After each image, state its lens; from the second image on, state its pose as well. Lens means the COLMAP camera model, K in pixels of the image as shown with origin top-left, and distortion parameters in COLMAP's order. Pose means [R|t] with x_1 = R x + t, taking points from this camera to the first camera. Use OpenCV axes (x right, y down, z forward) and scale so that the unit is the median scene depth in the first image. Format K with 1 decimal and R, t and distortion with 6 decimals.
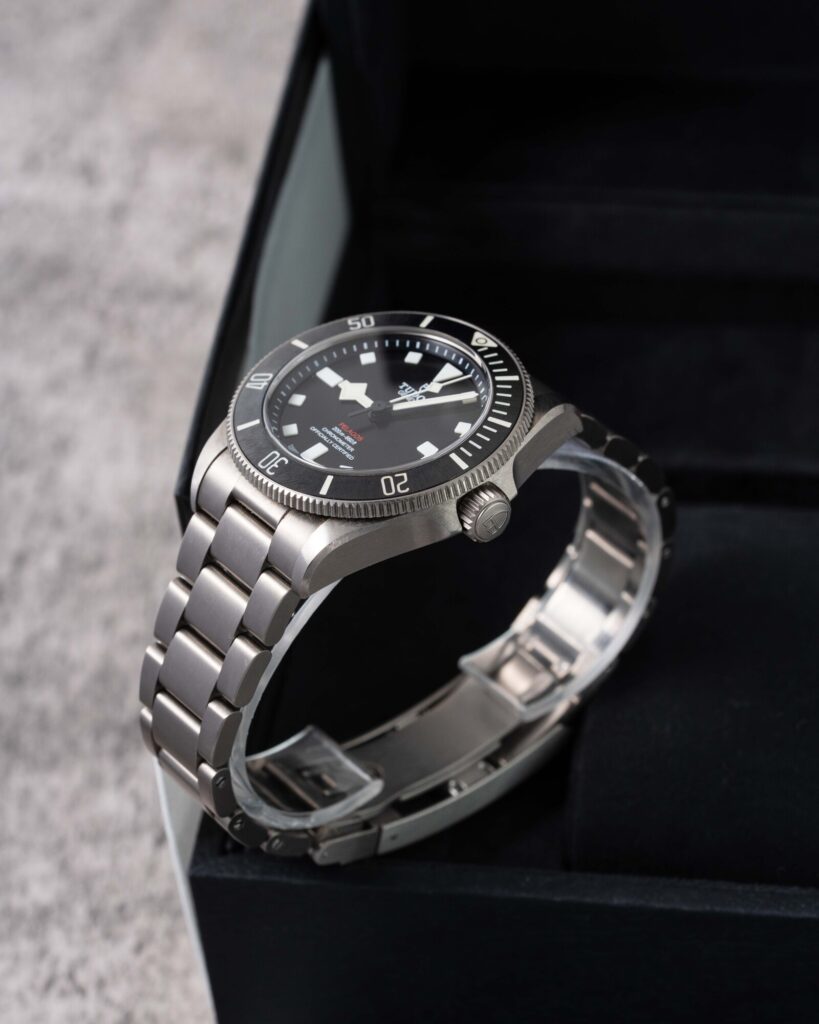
lens RADIAL K [[3842.3, 0, 409.5], [0, 3842.3, 512.0], [0, 0, 1]] dist [0.034763, -3.617393]
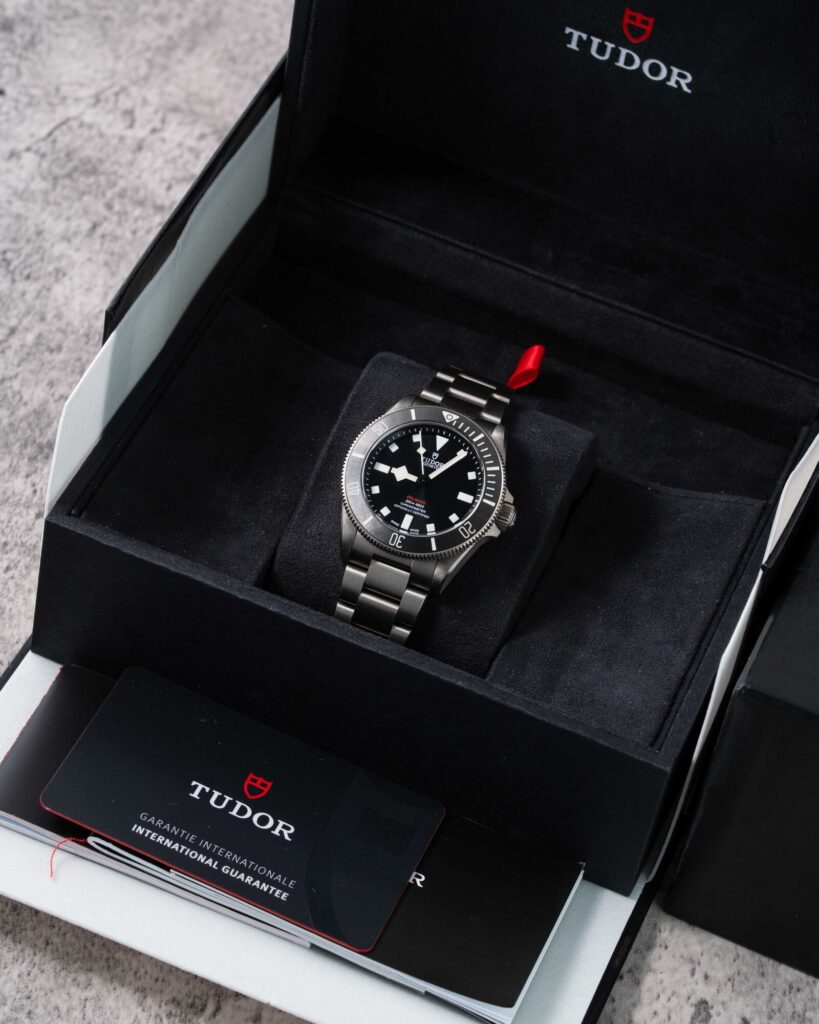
lens RADIAL K [[3842.3, 0, 409.5], [0, 3842.3, 512.0], [0, 0, 1]] dist [0.034763, -3.617393]
pose [[0.950818, 0.309748, -0.000987, 0.088087], [-0.309744, 0.950816, 0.002838, 0.029854], [0.001818, -0.002393, 0.999995, -0.659512]]
